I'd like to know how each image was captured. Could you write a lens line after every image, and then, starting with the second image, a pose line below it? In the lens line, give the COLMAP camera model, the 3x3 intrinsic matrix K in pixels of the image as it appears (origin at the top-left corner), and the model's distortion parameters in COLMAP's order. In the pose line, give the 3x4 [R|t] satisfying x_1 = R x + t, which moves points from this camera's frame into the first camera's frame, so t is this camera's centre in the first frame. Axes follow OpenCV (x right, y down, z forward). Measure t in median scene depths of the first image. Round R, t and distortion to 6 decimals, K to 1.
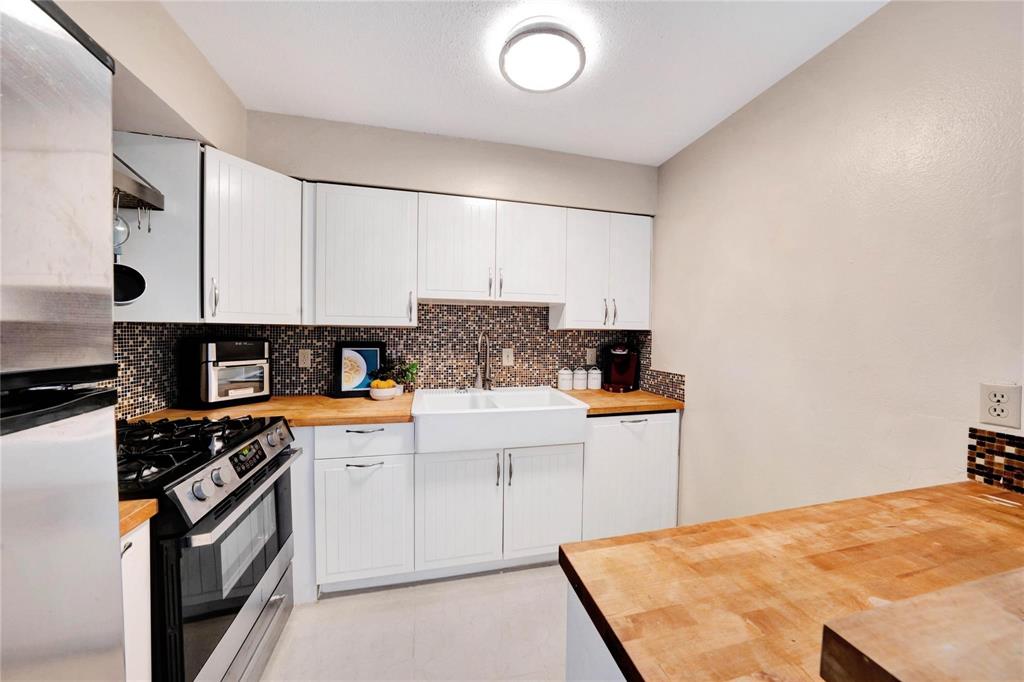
lens RADIAL K [[354.3, 0, 512.1], [0, 354.3, 333.5], [0, 0, 1]] dist [-0.017223, 0.000186]
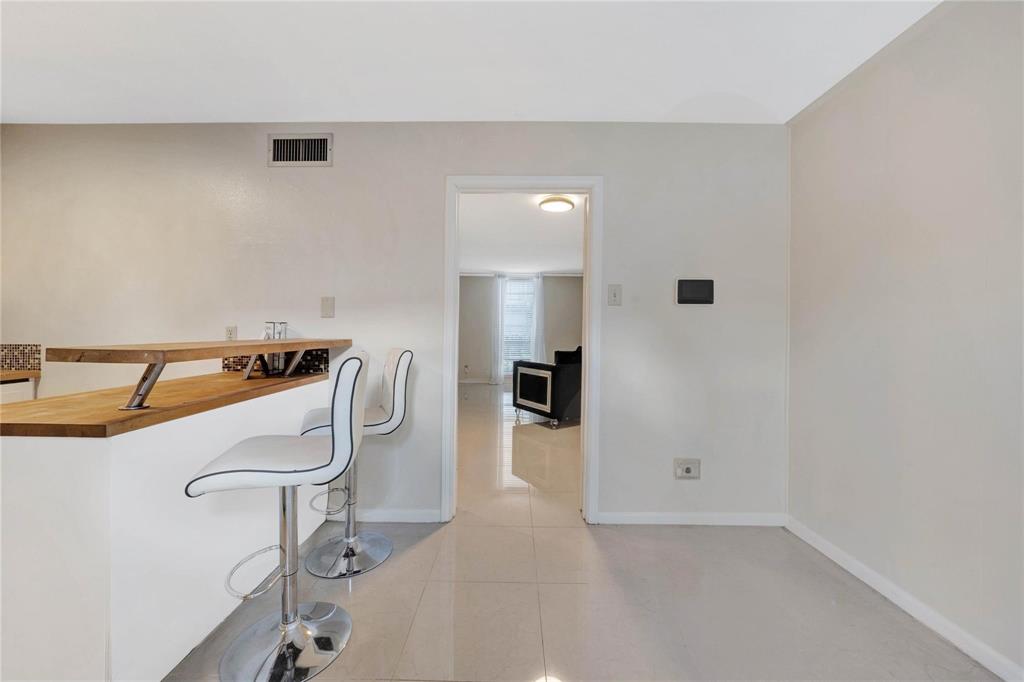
lens RADIAL K [[374.1, 0, 511.5], [0, 374.1, 336.8], [0, 0, 1]] dist [-0.000430, 0.000133]
pose [[0.257136, -0.027210, 0.965992, -0.194214], [0.000340, 0.999606, 0.028066, 0.057058], [-0.966375, -0.006888, 0.257044, -0.557576]]
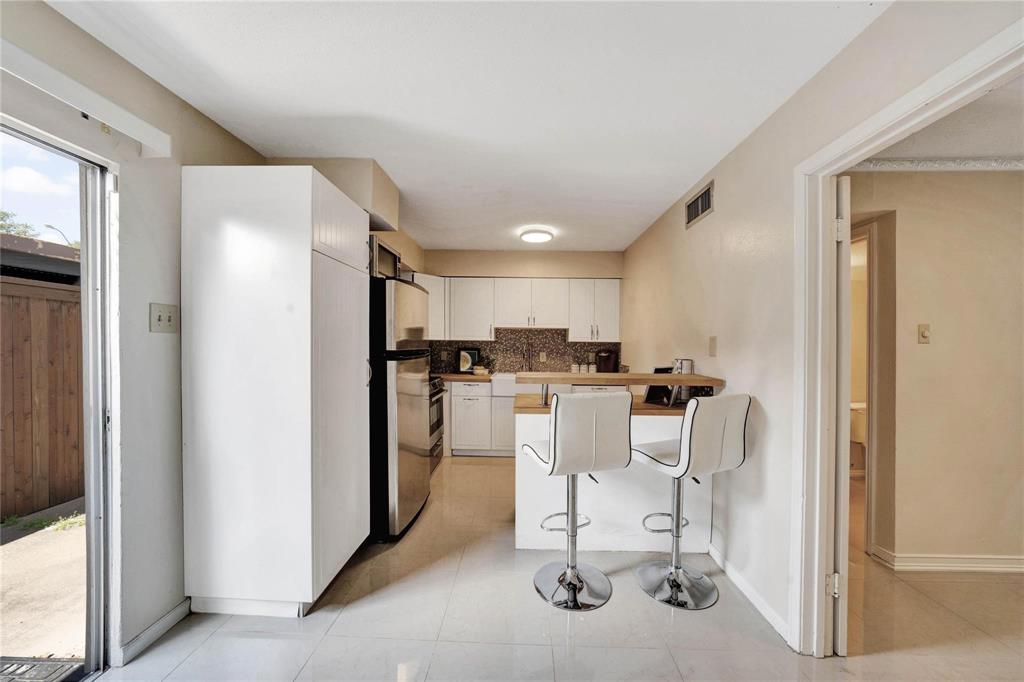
lens RADIAL K [[368.9, 0, 515.9], [0, 368.9, 346.0], [0, 0, 1]] dist [-0.000088, 0.000146]
pose [[0.965220, 0.002595, -0.261426, 0.374992], [-0.001852, 0.999994, 0.003086, 0.004336], [0.261432, -0.002494, 0.965219, -0.942666]]
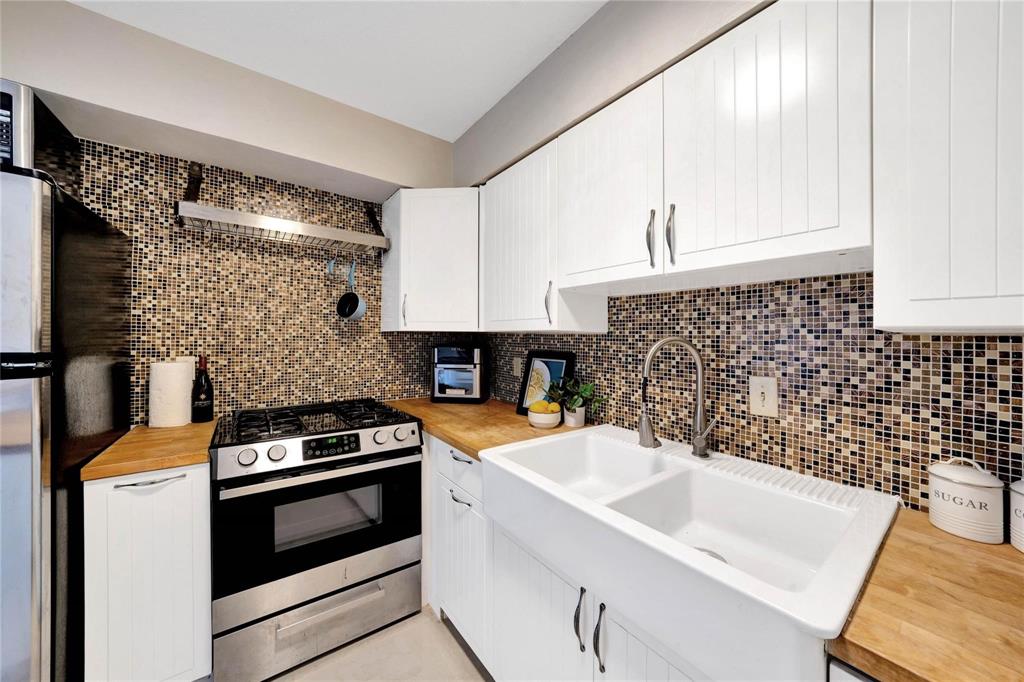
lens RADIAL K [[374.1, 0, 511.5], [0, 374.1, 336.8], [0, 0, 1]] dist [-0.000430, 0.000133]
pose [[0.373579, -0.004559, -0.927587, 0.327062], [-0.008895, 0.999924, -0.008497, -0.002073], [0.927556, 0.011425, 0.373511, 0.555805]]
